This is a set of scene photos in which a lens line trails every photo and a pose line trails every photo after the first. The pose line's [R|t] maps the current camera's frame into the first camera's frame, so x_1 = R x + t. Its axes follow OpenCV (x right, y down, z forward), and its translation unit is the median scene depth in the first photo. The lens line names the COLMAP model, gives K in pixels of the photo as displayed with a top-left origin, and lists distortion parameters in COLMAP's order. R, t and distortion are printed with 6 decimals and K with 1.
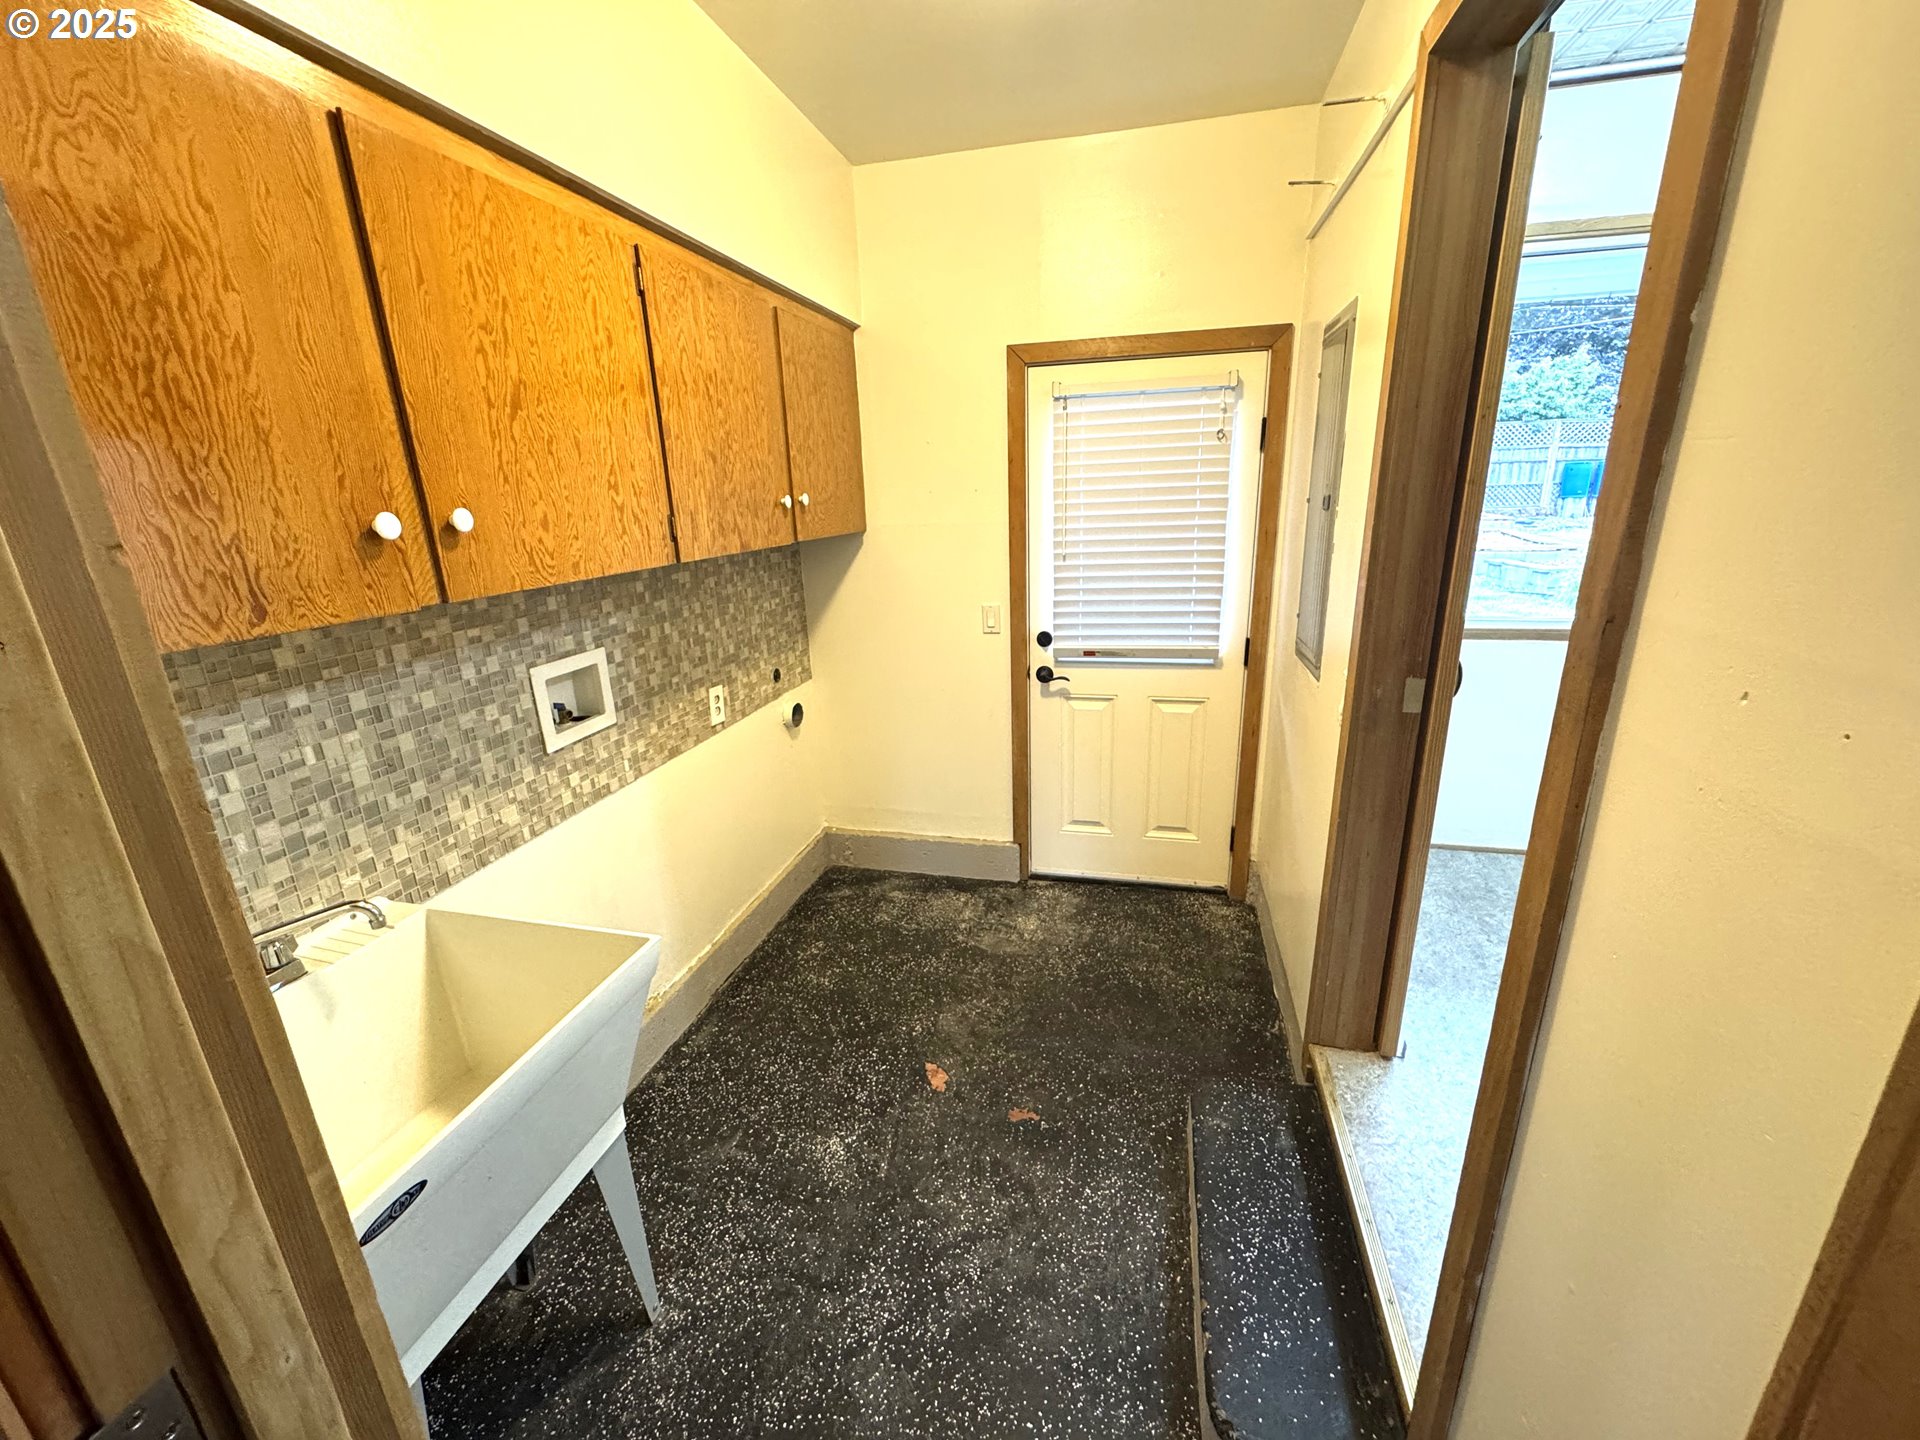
lens RADIAL K [[764.0, 0, 964.3], [0, 764.0, 715.4], [0, 0, 1]] dist [-0.003414, 0.000844]
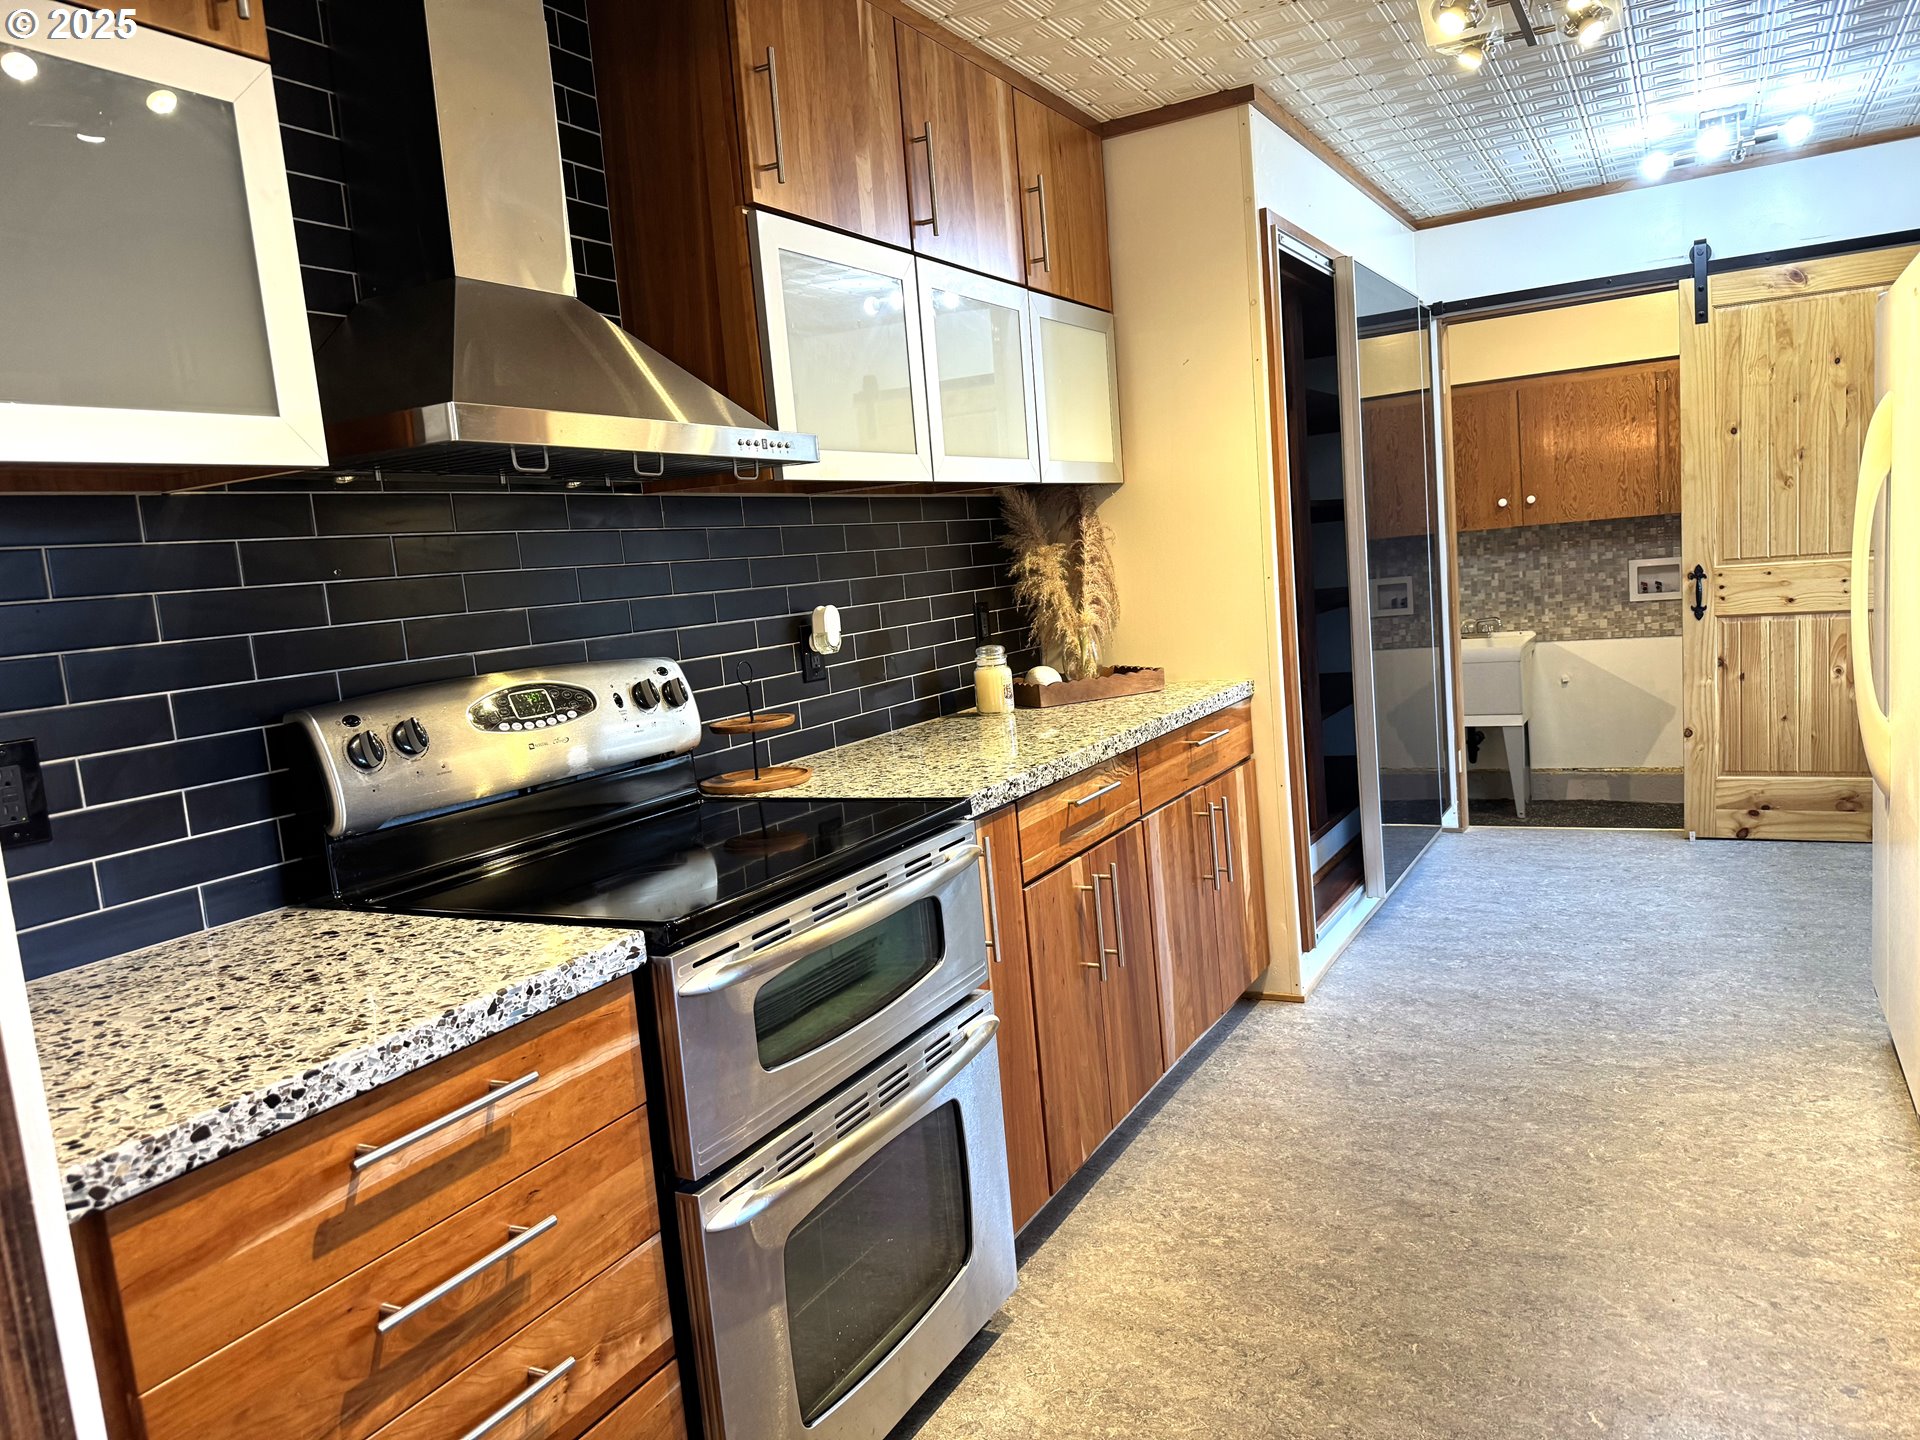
lens RADIAL K [[1336.2, 0, 968.4], [0, 1336.2, 720.0], [0, 0, 1]] dist [0.049923, -0.032556]
pose [[-0.262772, 0.171216, -0.949545, 4.066342], [-0.183644, 0.957264, 0.223429, -0.154711], [0.947220, 0.233089, -0.220100, 0.187275]]
